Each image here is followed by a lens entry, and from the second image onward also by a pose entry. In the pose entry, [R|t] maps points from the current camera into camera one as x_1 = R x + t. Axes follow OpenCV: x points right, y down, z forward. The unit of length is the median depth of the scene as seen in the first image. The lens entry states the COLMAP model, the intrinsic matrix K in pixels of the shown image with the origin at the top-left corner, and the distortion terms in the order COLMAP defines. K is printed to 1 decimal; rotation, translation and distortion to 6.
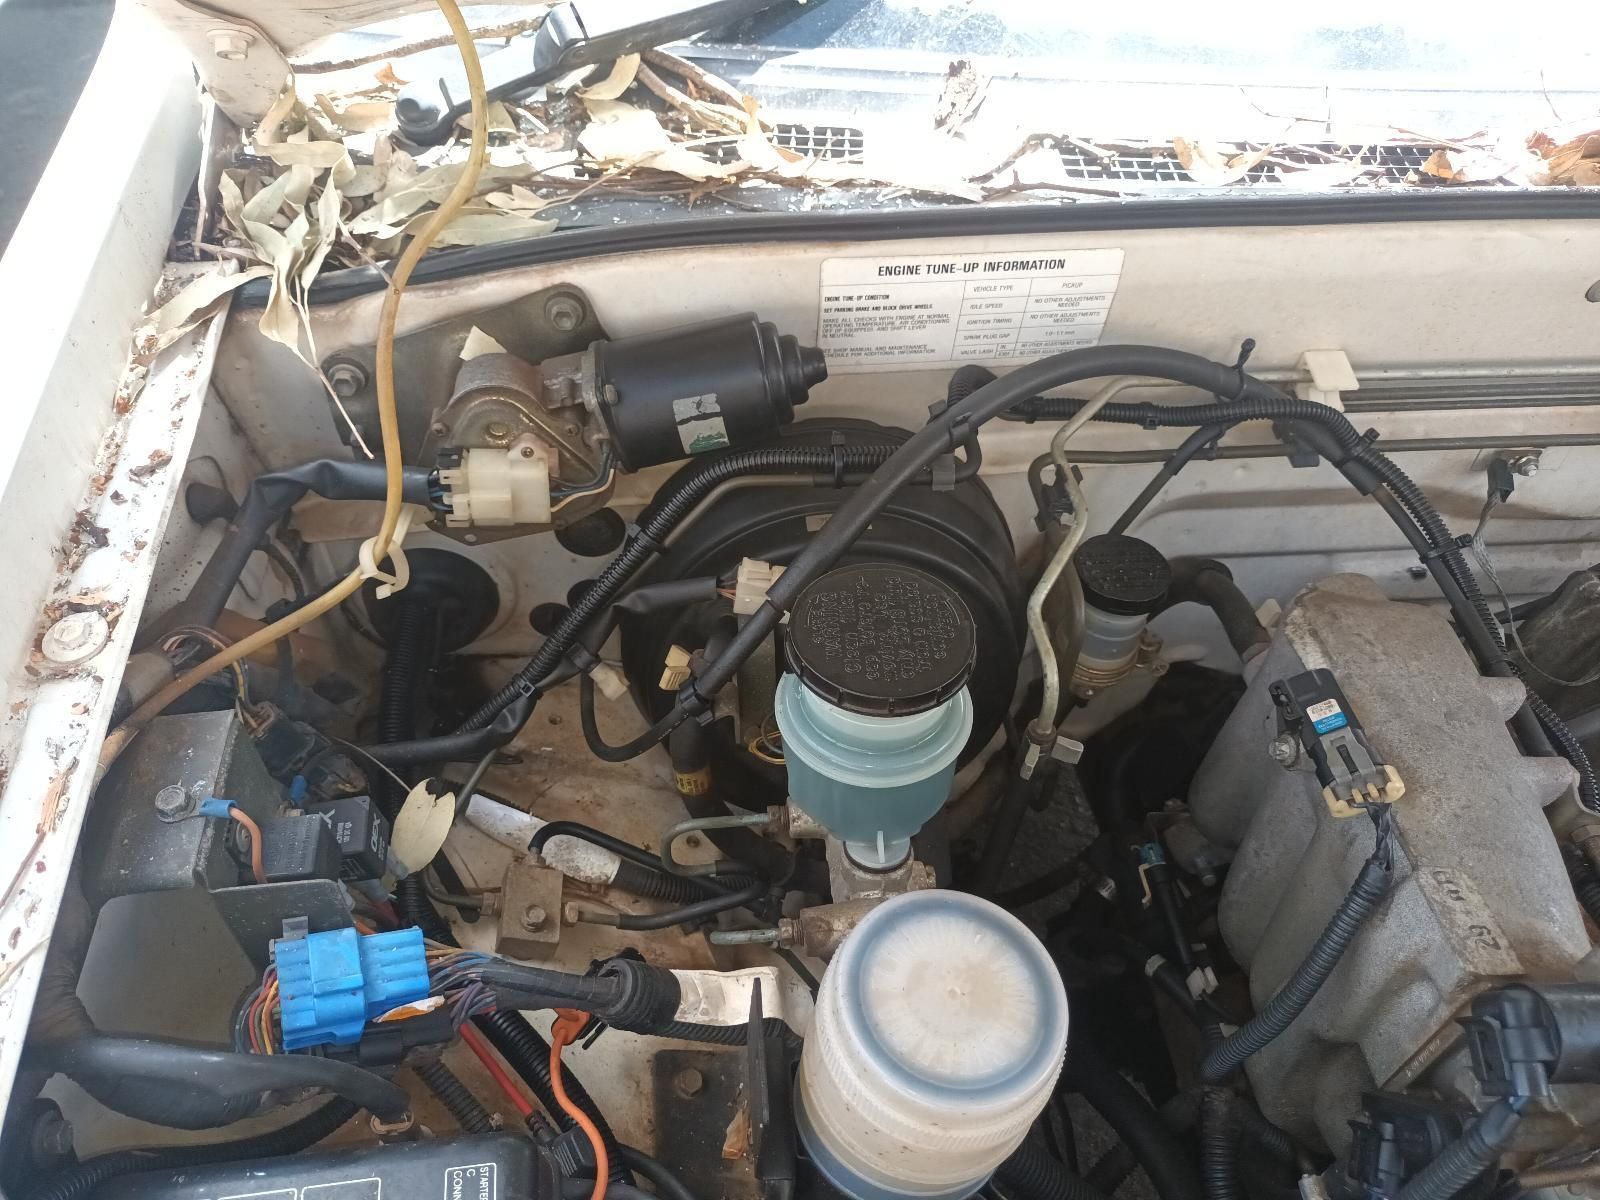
lens RADIAL K [[1207.7, 0, 800.6], [0, 1207.7, 593.8], [0, 0, 1]] dist [0.002897, -0.011271]
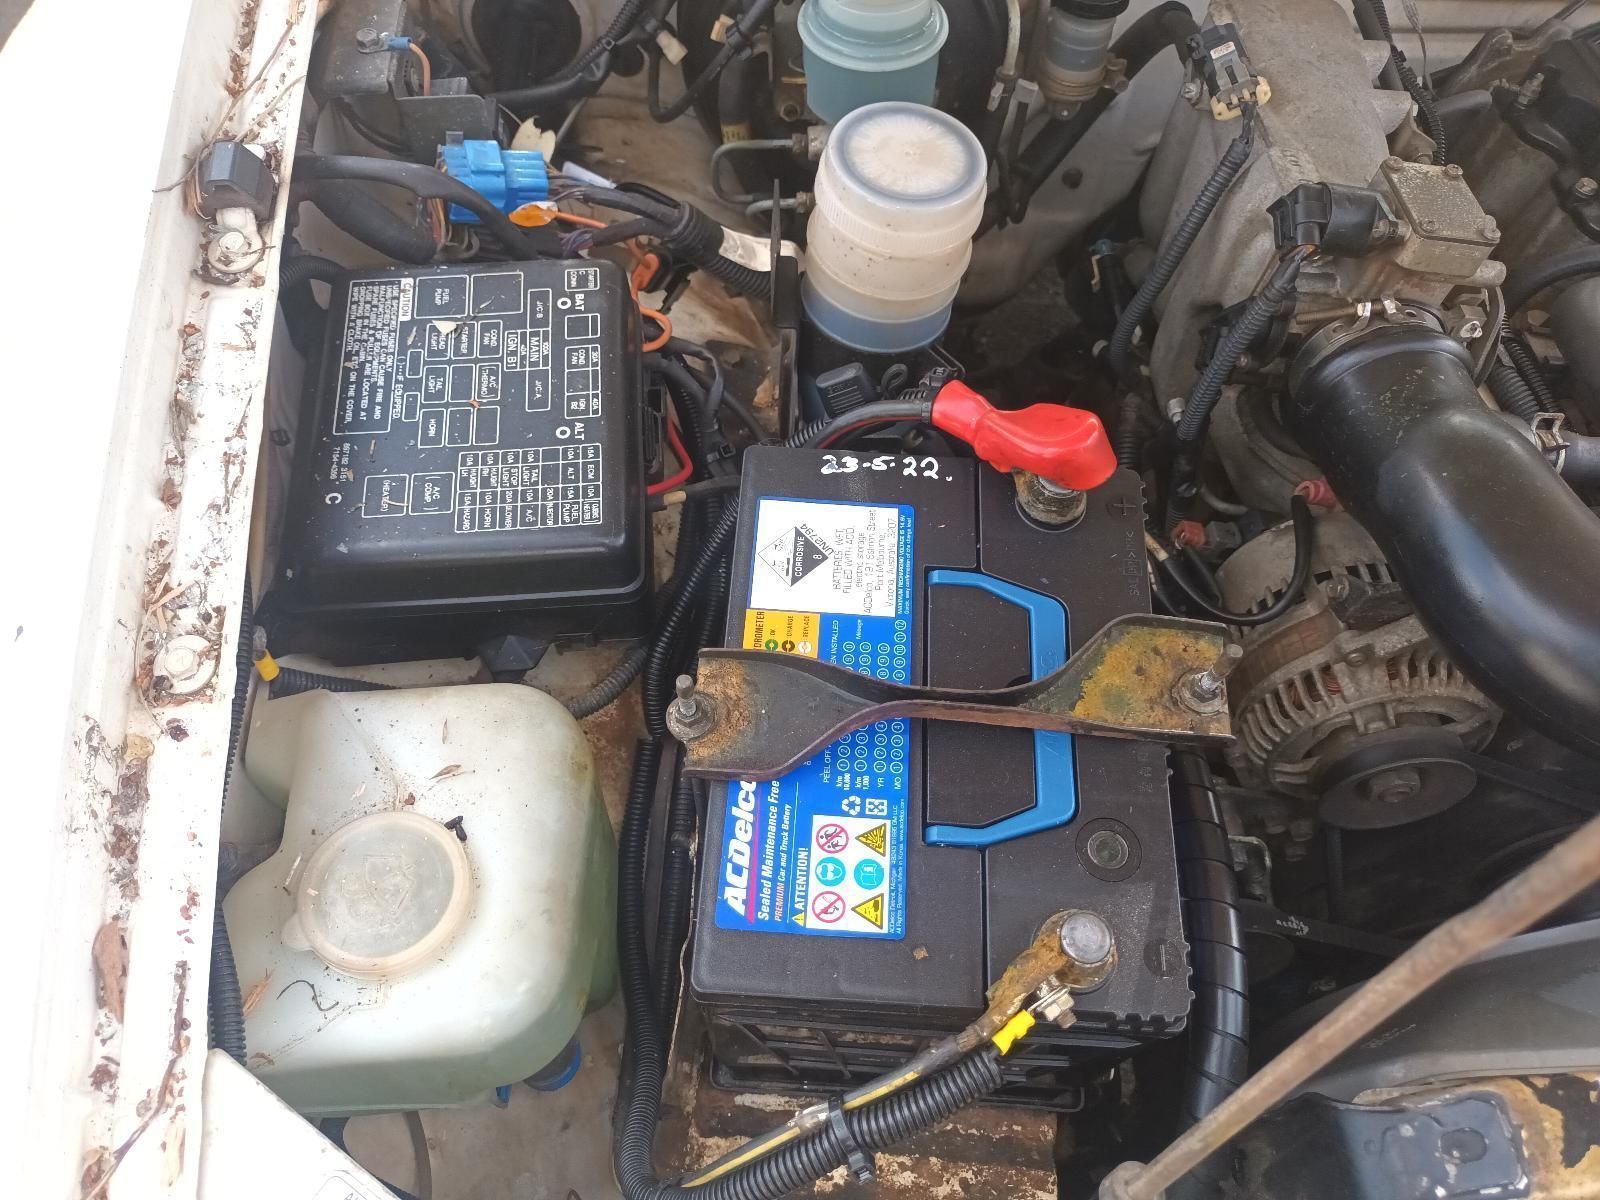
lens RADIAL K [[1224.6, 0, 804.2], [0, 1224.6, 602.1], [0, 0, 1]] dist [-0.003144, -0.004689]
pose [[0.998641, 0.033489, -0.039925, 0.061106], [-0.024765, 0.979106, 0.201839, 0.443960], [0.045850, -0.200576, 0.978605, -0.440991]]
